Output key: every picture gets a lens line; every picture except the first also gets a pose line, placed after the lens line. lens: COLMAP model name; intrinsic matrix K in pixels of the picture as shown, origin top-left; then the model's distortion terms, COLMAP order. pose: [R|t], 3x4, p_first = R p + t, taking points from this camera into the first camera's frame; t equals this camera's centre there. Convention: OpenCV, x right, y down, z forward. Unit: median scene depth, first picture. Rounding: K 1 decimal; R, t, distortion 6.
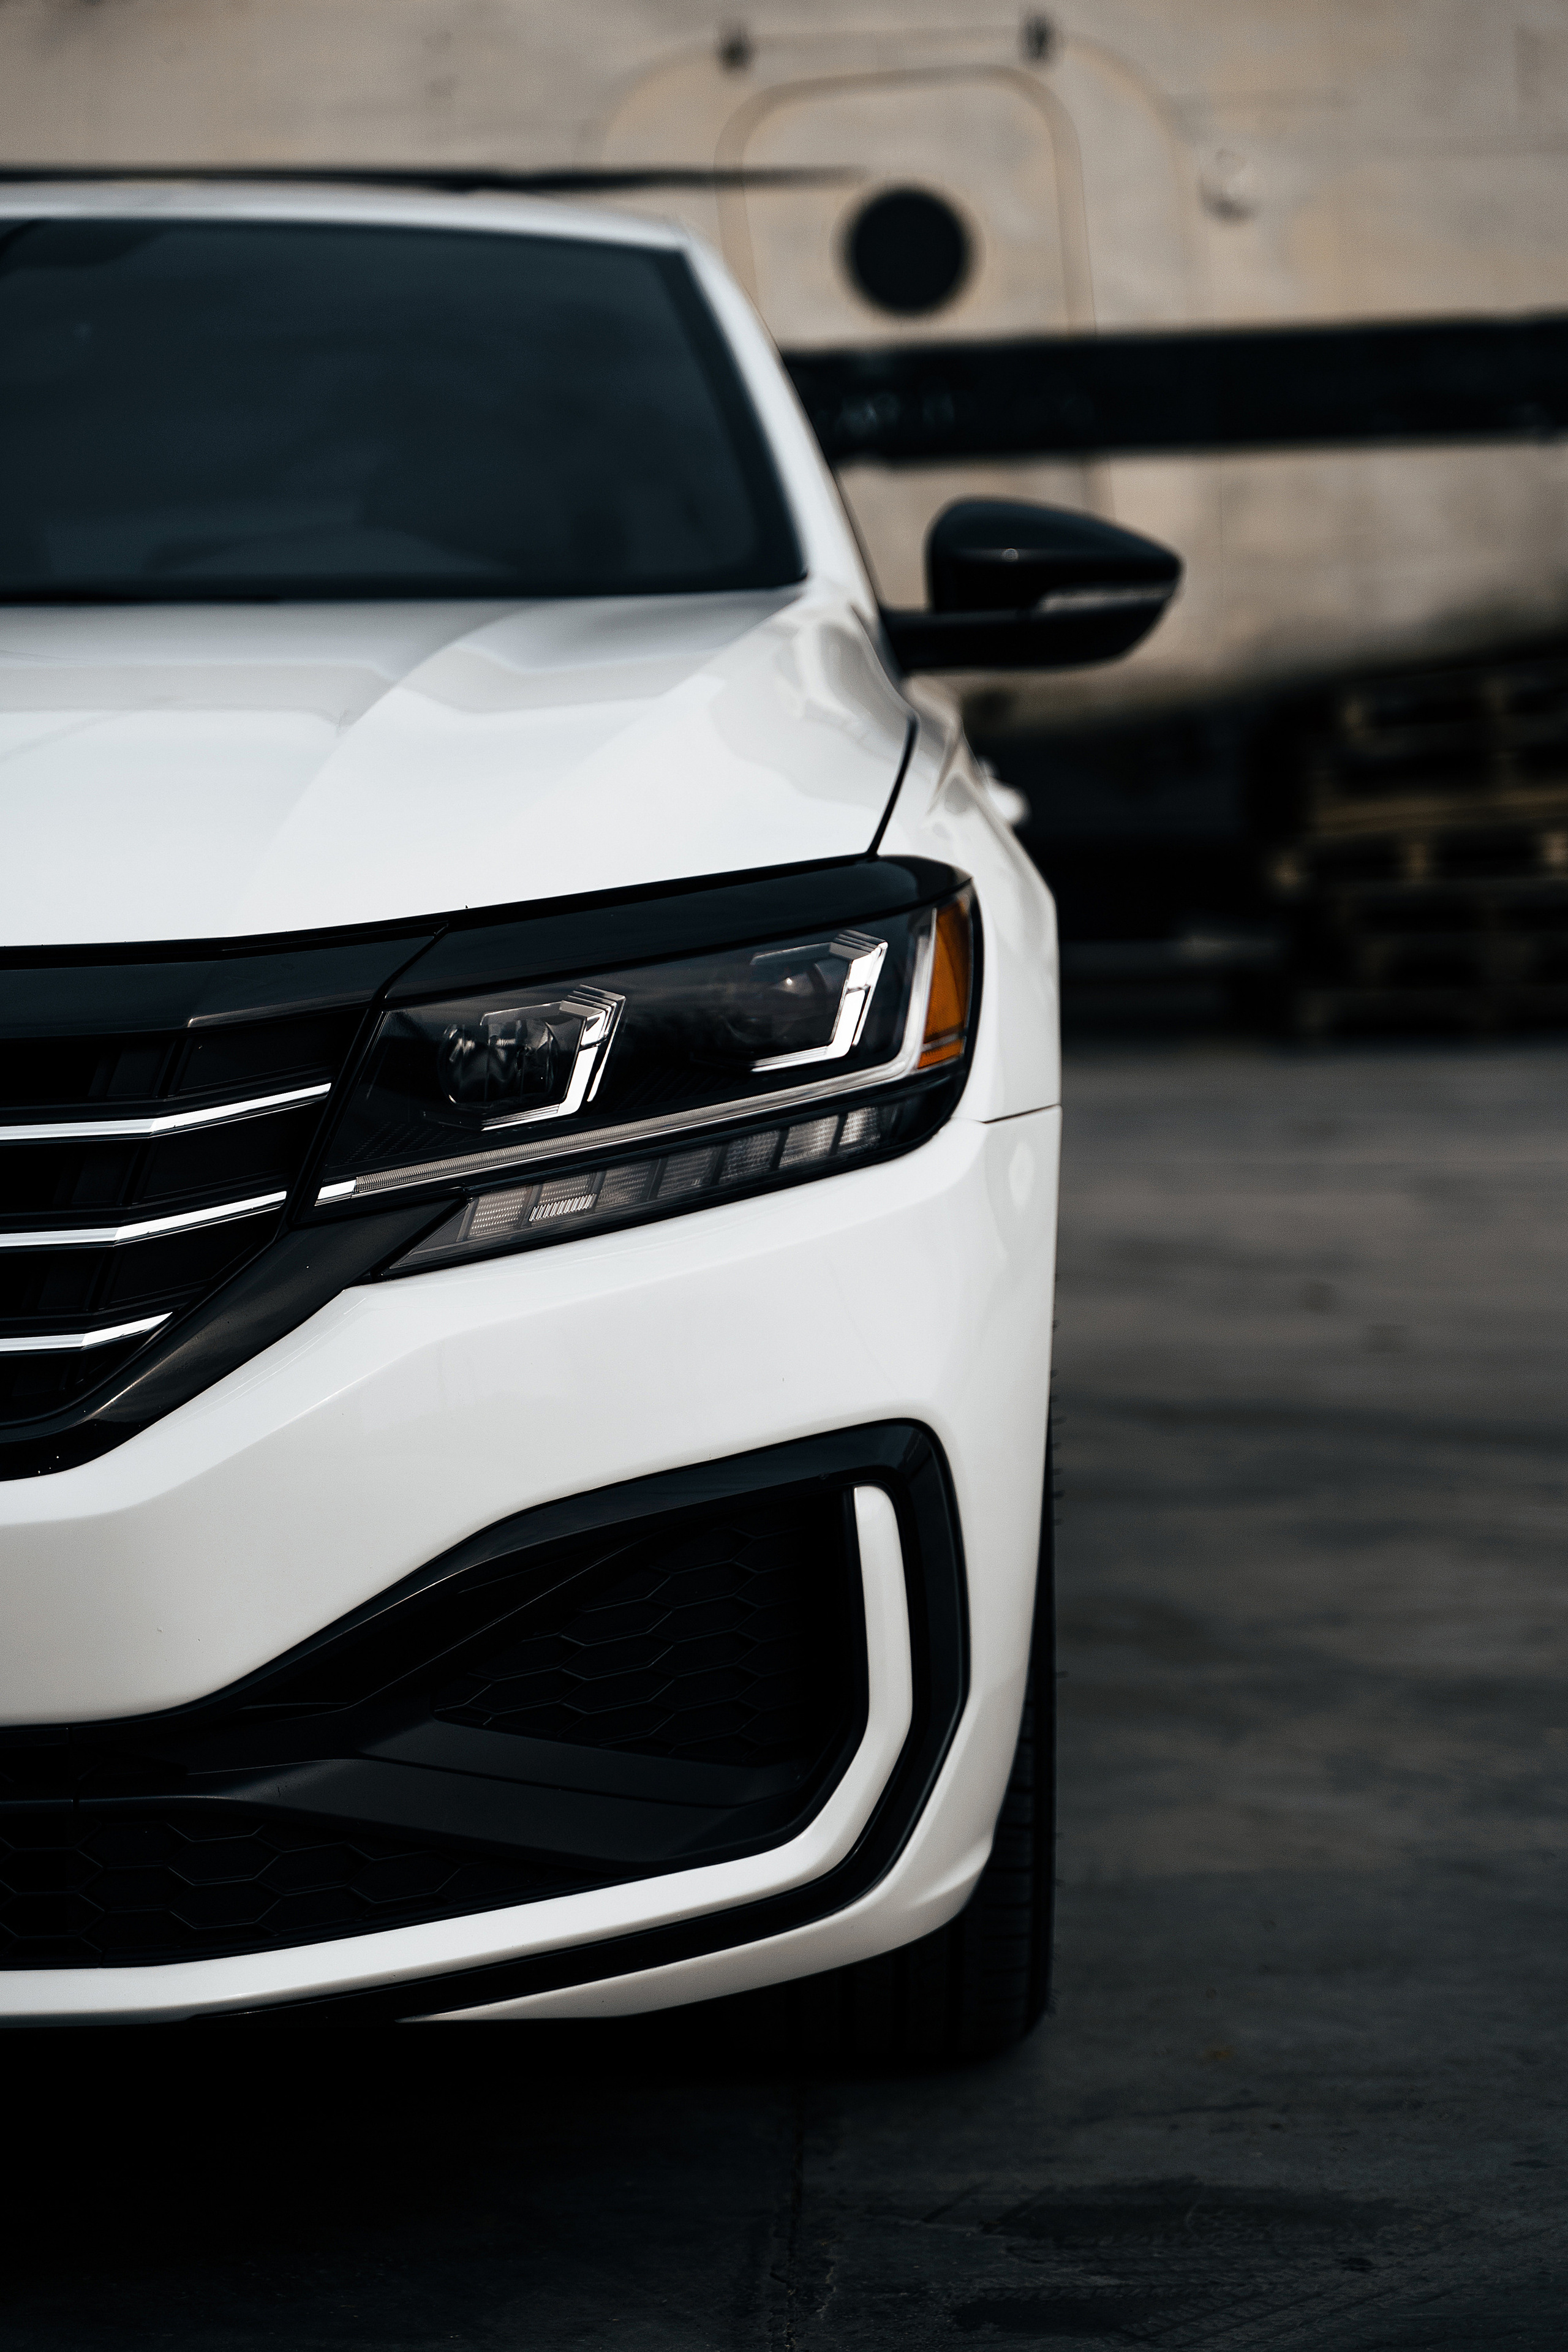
lens RADIAL K [[4966.2, 0, 784.2], [0, 4966.2, 1175.3], [0, 0, 1]] dist [-0.124502, -0.355666]
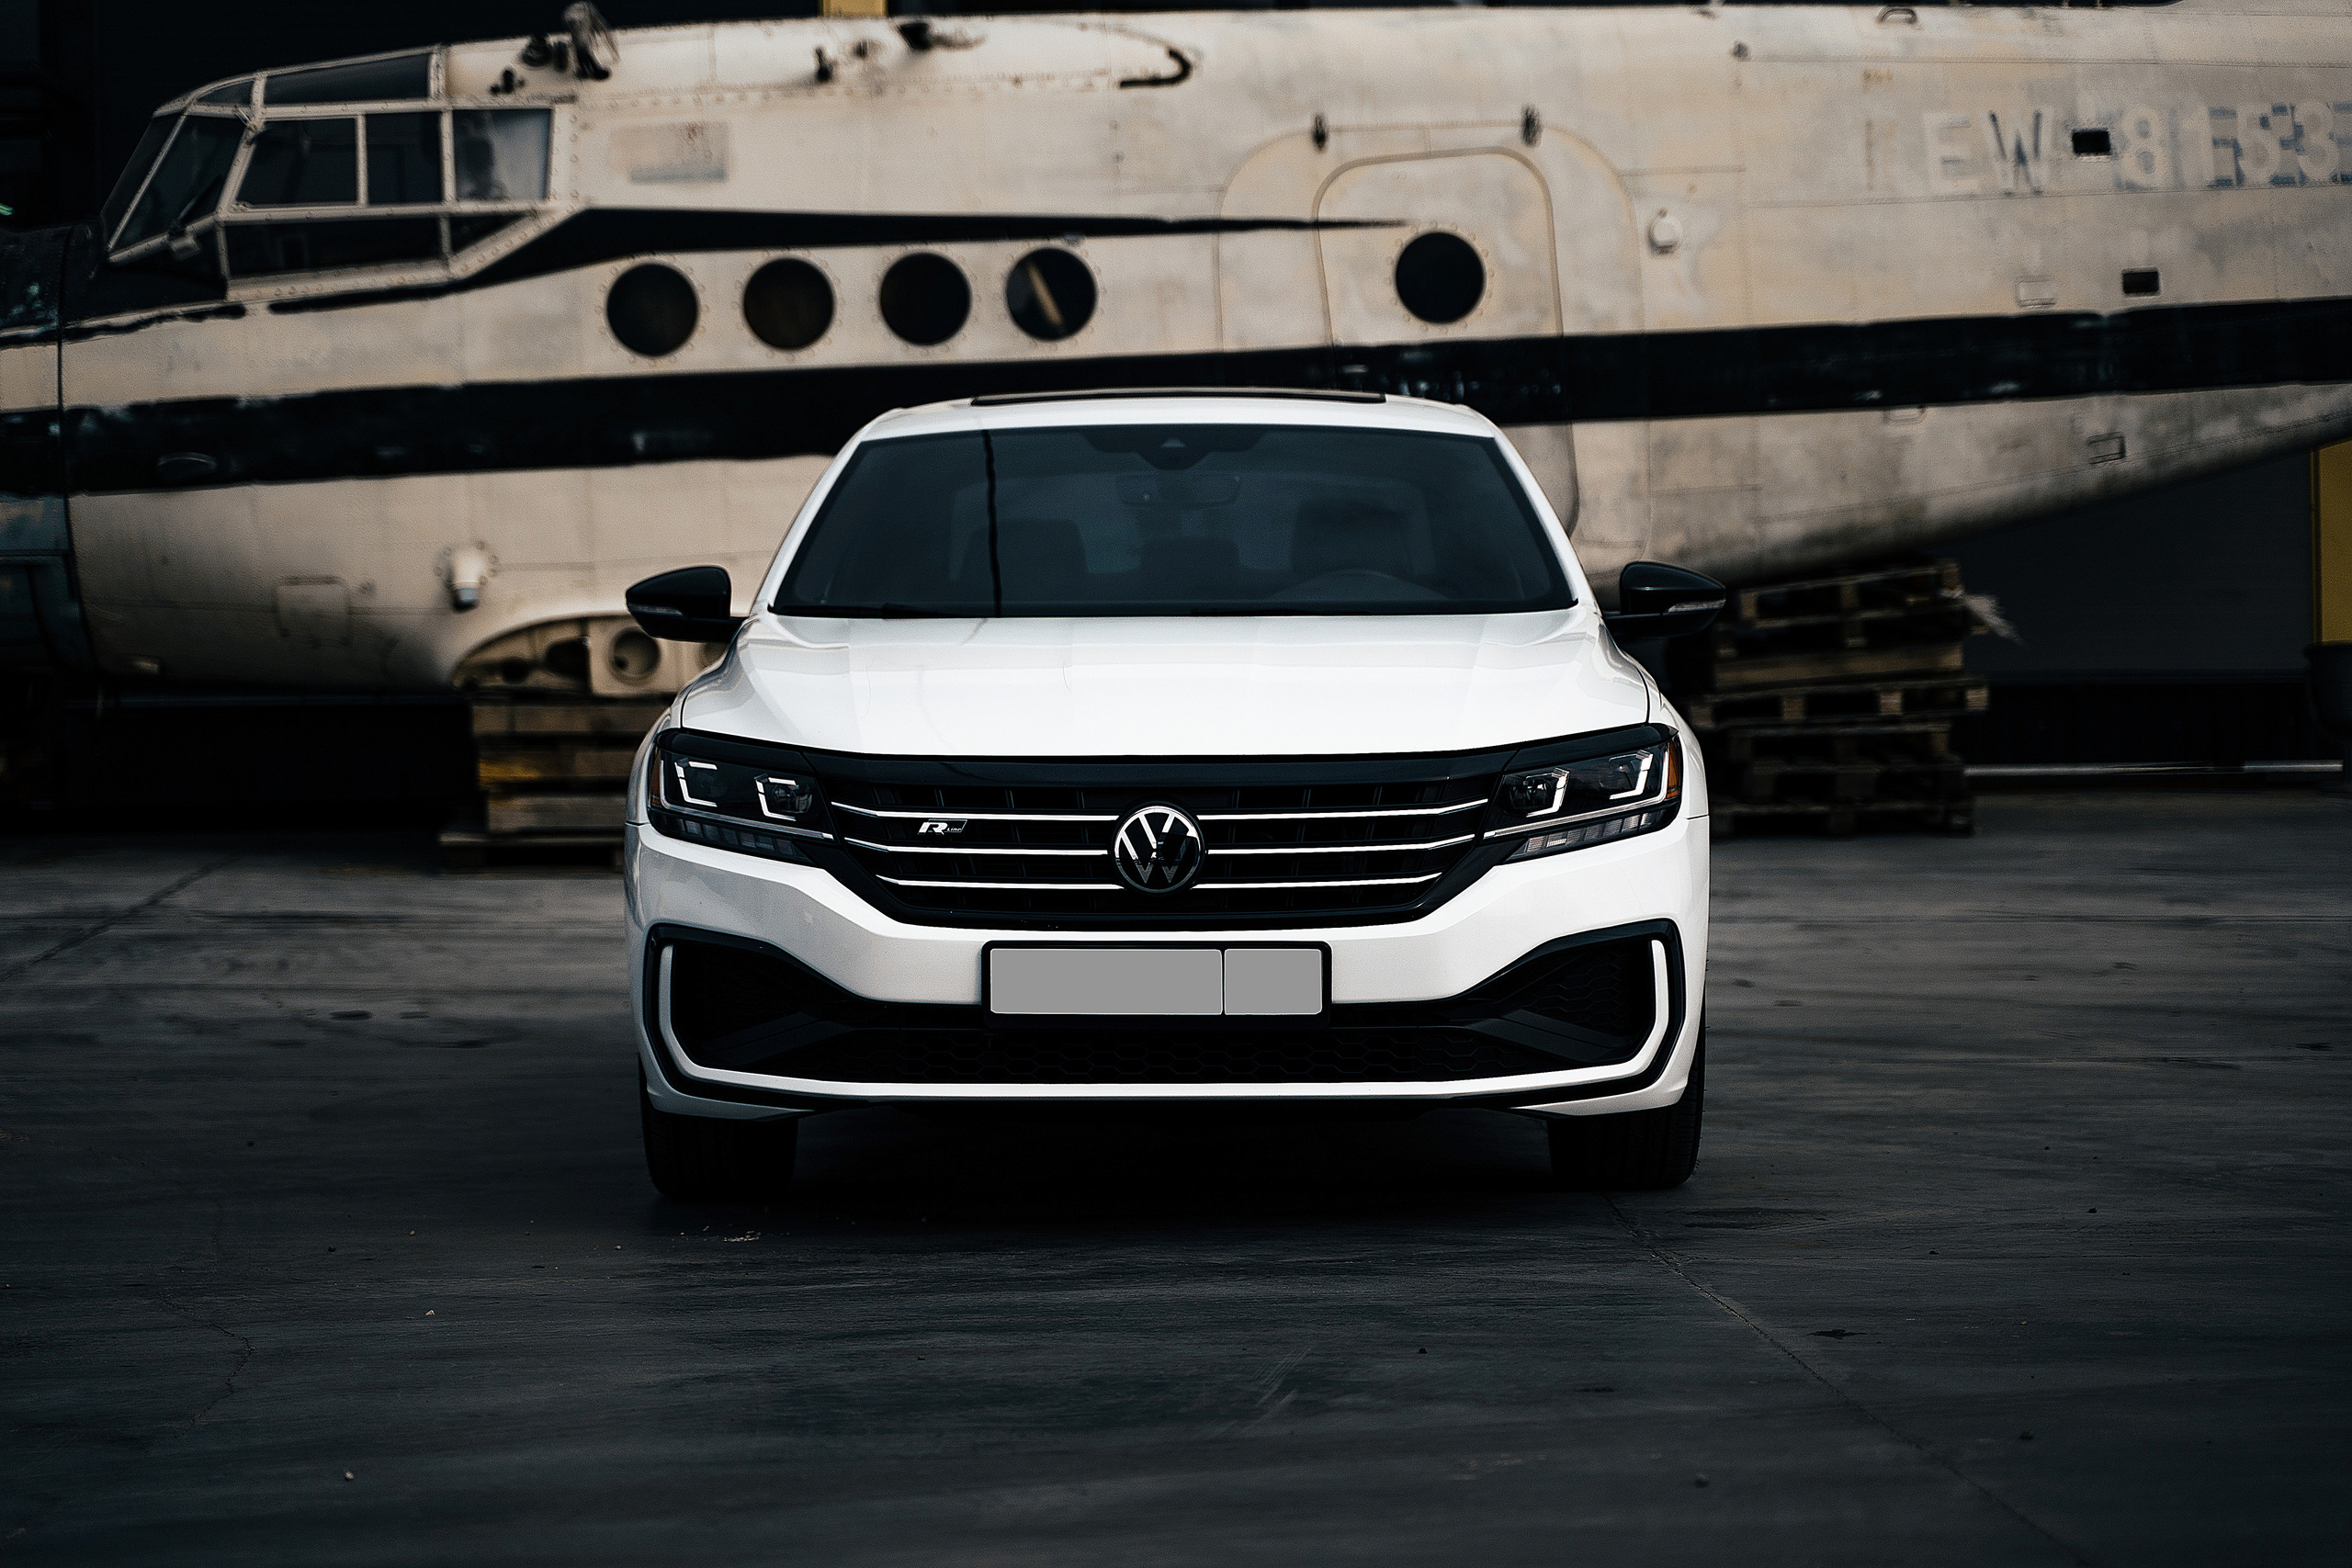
lens RADIAL K [[5501.2, 0, 1176.2], [0, 5501.2, 787.8], [0, 0, 1]] dist [-0.047290, -0.192081]
pose [[0.999622, 0.007602, 0.026424, -0.337406], [-0.006454, 0.999043, -0.043265, 0.110452], [-0.026727, 0.043078, 0.998714, -2.138060]]
